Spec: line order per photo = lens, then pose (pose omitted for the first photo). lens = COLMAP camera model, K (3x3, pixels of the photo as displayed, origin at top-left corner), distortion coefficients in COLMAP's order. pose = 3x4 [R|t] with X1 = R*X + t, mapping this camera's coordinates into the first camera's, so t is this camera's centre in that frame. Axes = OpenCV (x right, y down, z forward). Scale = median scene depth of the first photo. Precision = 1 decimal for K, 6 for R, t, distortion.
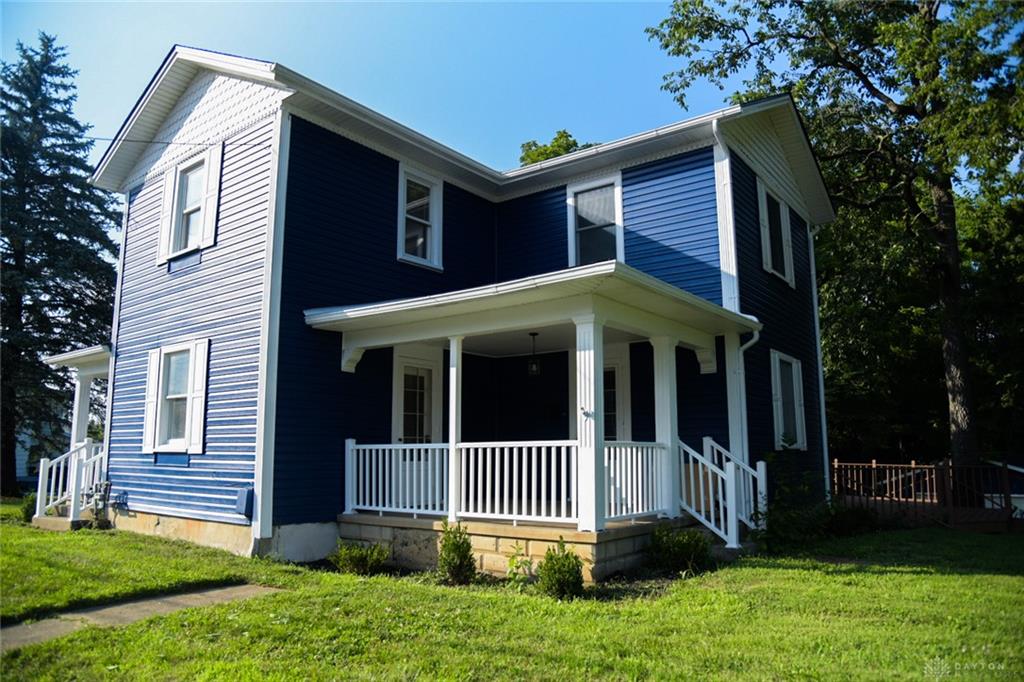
lens RADIAL K [[712.4, 0, 511.2], [0, 712.4, 345.4], [0, 0, 1]] dist [-0.117899, 0.079540]
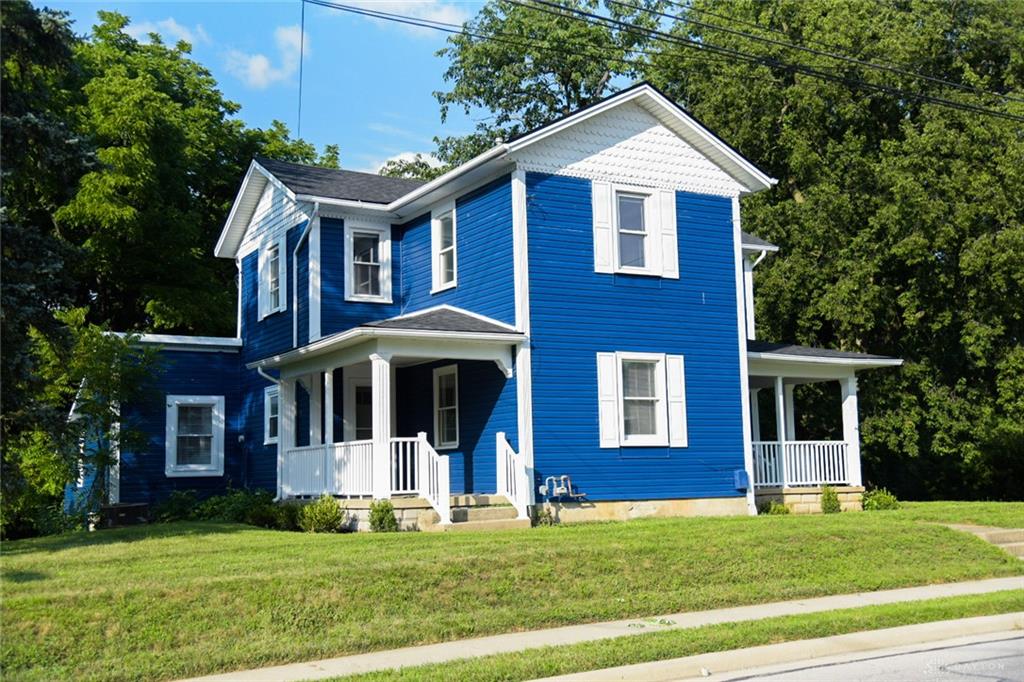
lens RADIAL K [[1213.0, 0, 460.3], [0, 1213.0, 339.6], [0, 0, 1]] dist [0.118858, -0.220249]
pose [[0.367816, 0.095883, 0.924942, -2.758550], [-0.128342, 0.990385, -0.051630, 0.132504], [-0.920999, -0.099718, 0.376585, 0.575491]]
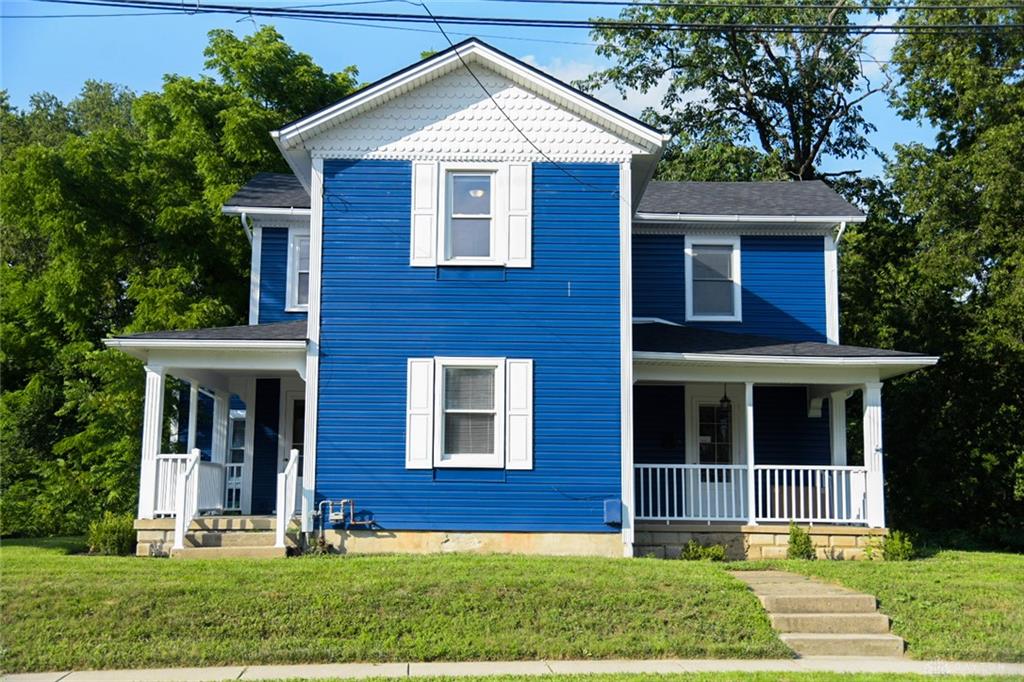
lens RADIAL K [[1213.0, 0, 460.3], [0, 1213.0, 339.6], [0, 0, 1]] dist [0.118858, -0.220249]
pose [[0.782486, 0.088712, 0.616316, -1.733395], [-0.109434, 0.993985, -0.004135, -0.021721], [-0.612976, -0.064210, 0.787488, -0.384701]]
